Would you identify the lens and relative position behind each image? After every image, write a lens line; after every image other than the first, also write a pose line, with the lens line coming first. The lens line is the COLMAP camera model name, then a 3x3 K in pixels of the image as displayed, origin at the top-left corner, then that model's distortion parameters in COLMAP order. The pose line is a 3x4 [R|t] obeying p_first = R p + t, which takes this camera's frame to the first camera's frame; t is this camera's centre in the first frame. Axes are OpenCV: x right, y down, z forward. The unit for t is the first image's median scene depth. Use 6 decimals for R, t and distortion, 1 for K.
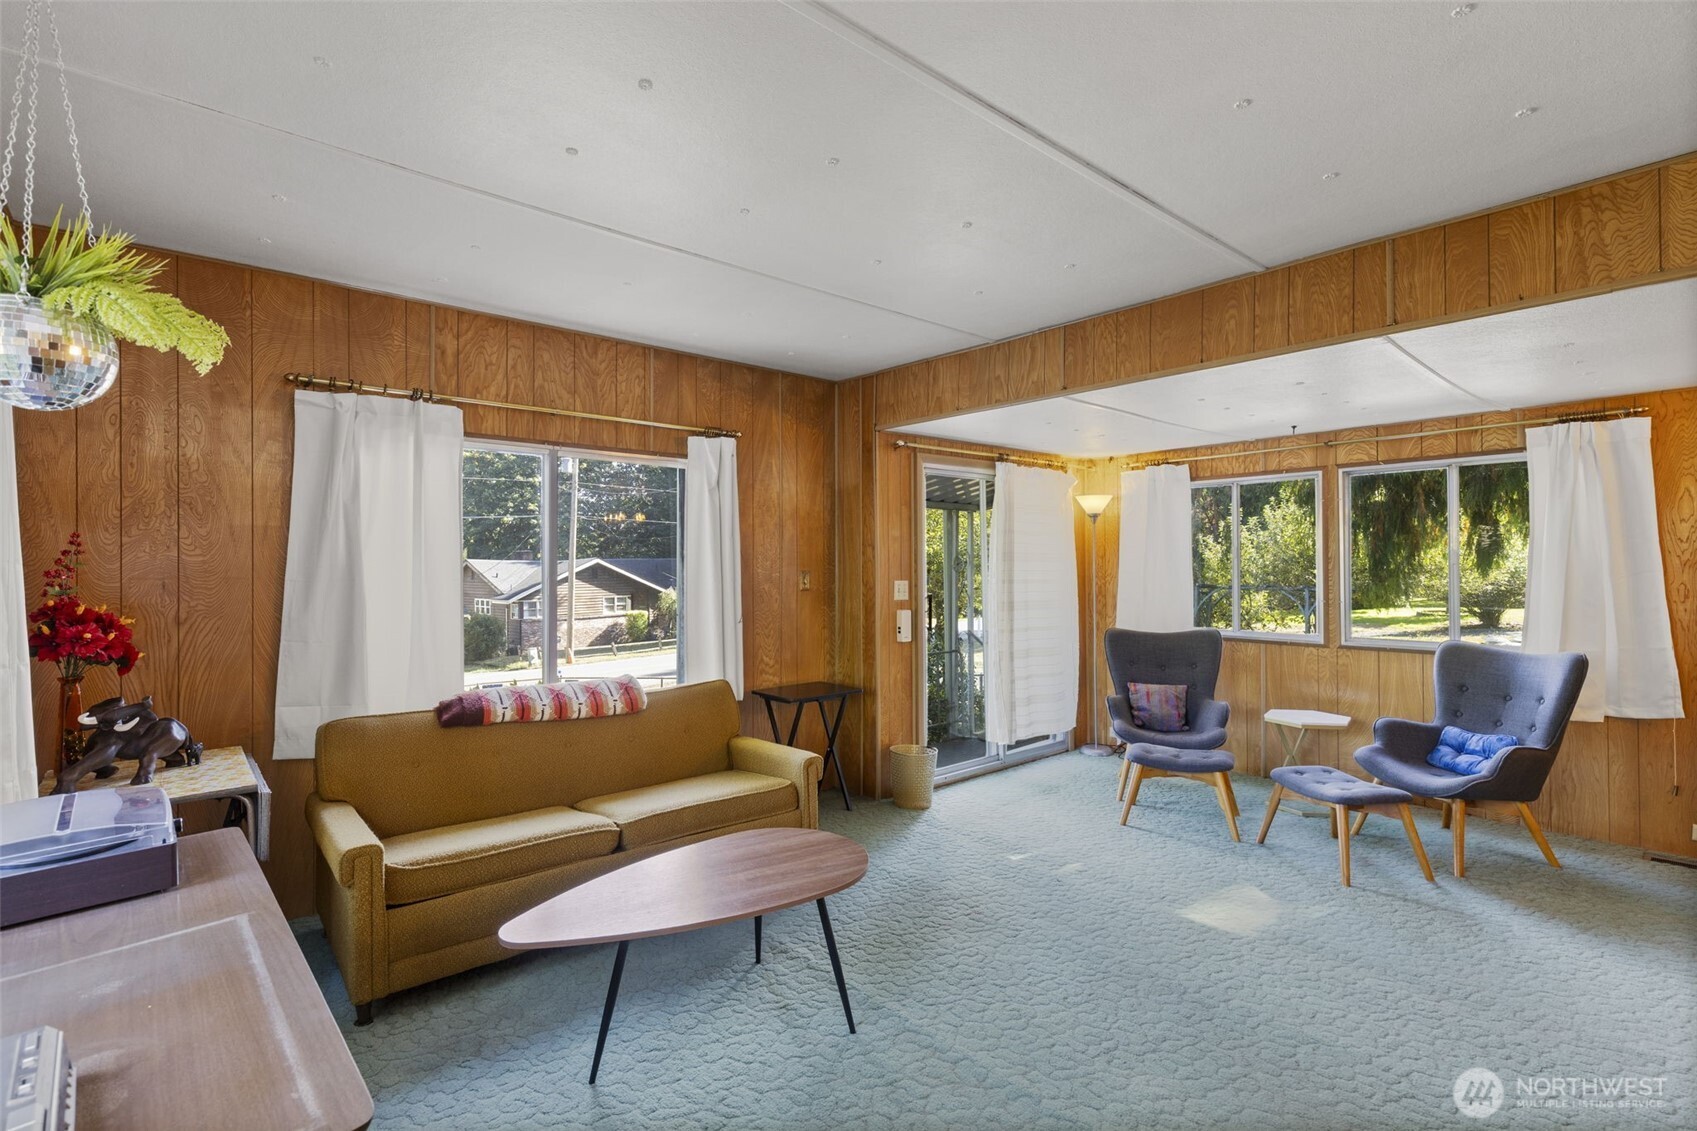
lens RADIAL K [[771.1, 0, 841.3], [0, 771.1, 564.1], [0, 0, 1]] dist [0.003814, -0.000160]
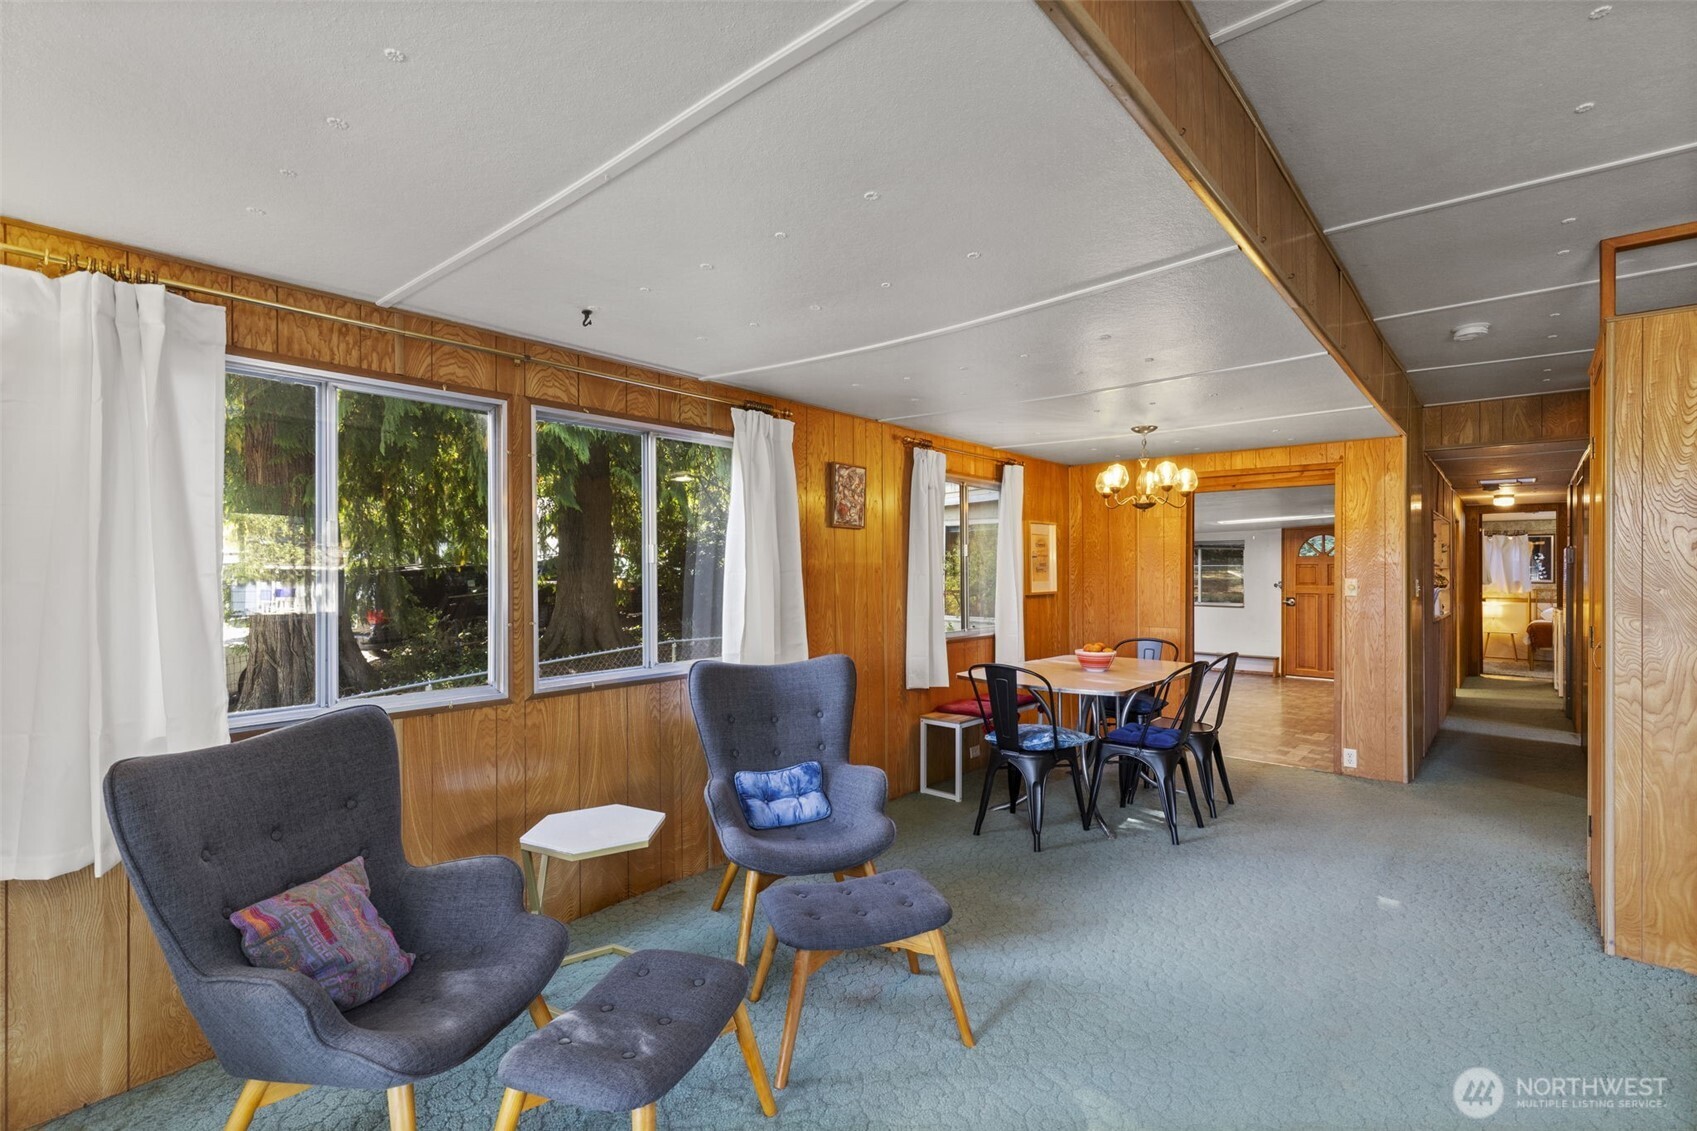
lens RADIAL K [[771.1, 0, 843.9], [0, 771.1, 567.3], [0, 0, 1]] dist [0.003814, -0.000160]
pose [[-0.146151, 0.003552, 0.989256, 0.008203], [-0.001258, 0.999992, -0.003777, 0.006851], [-0.989261, -0.001796, -0.146146, 0.847350]]
